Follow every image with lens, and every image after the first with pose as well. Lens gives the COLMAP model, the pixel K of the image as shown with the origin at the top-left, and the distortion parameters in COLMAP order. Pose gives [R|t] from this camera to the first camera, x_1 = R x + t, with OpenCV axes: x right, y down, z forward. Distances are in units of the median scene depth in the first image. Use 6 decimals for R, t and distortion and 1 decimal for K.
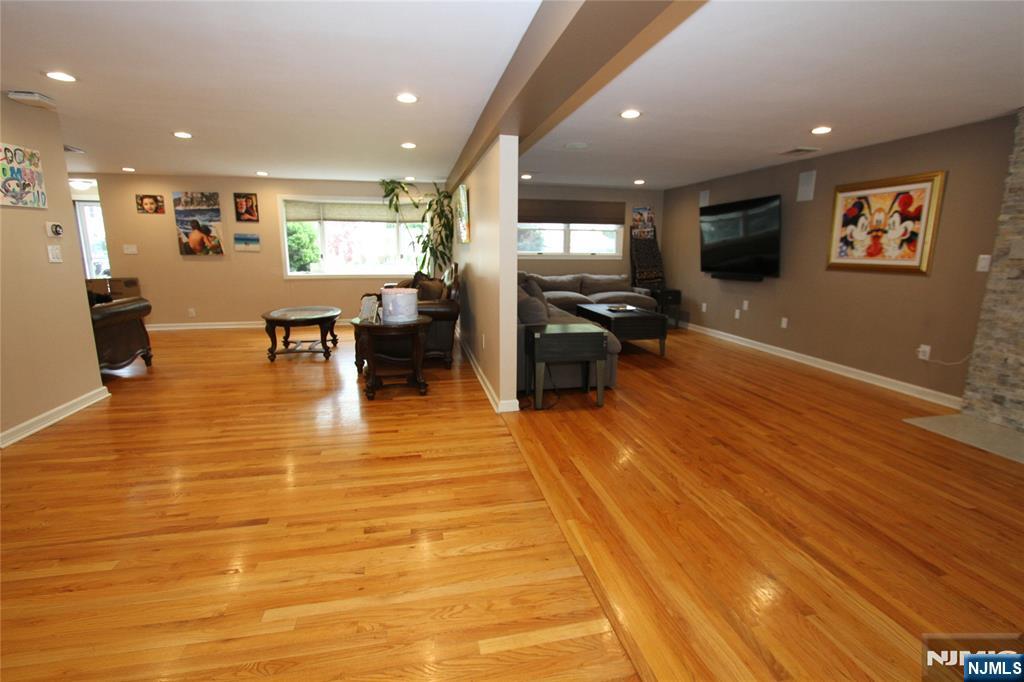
lens RADIAL K [[472.2, 0, 516.7], [0, 472.2, 339.5], [0, 0, 1]] dist [-0.021272, 0.003333]
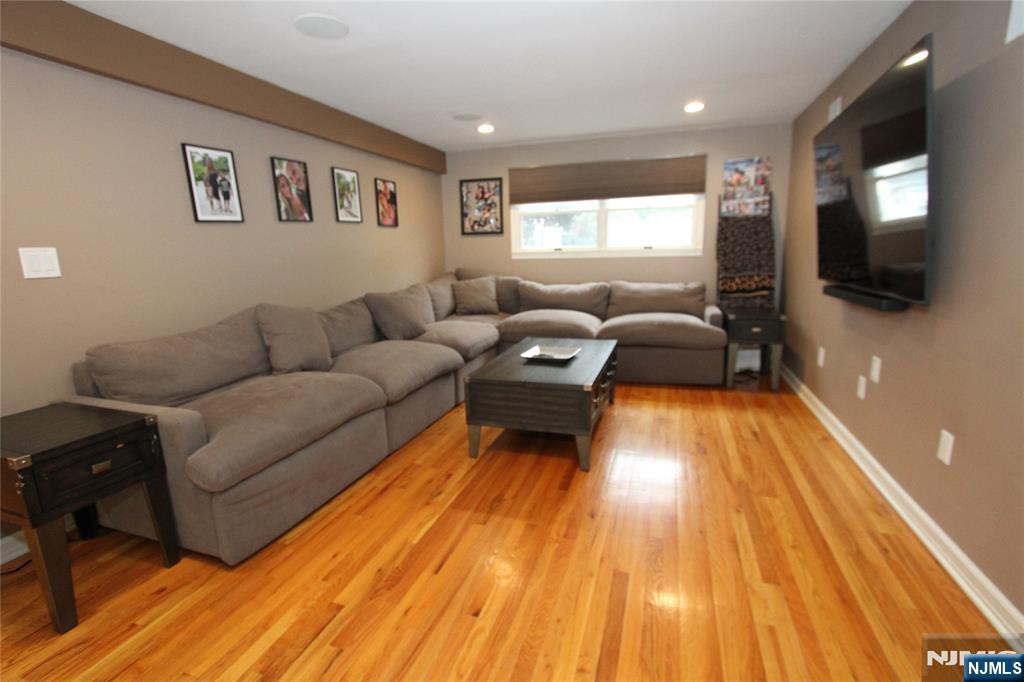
lens RADIAL K [[472.2, 0, 510.5], [0, 472.2, 341.3], [0, 0, 1]] dist [-0.021272, 0.003333]
pose [[0.858943, 0.069386, -0.507349, 0.507915], [-0.064406, 0.997548, 0.027387, -0.105370], [0.508005, 0.009152, 0.861305, 0.619805]]
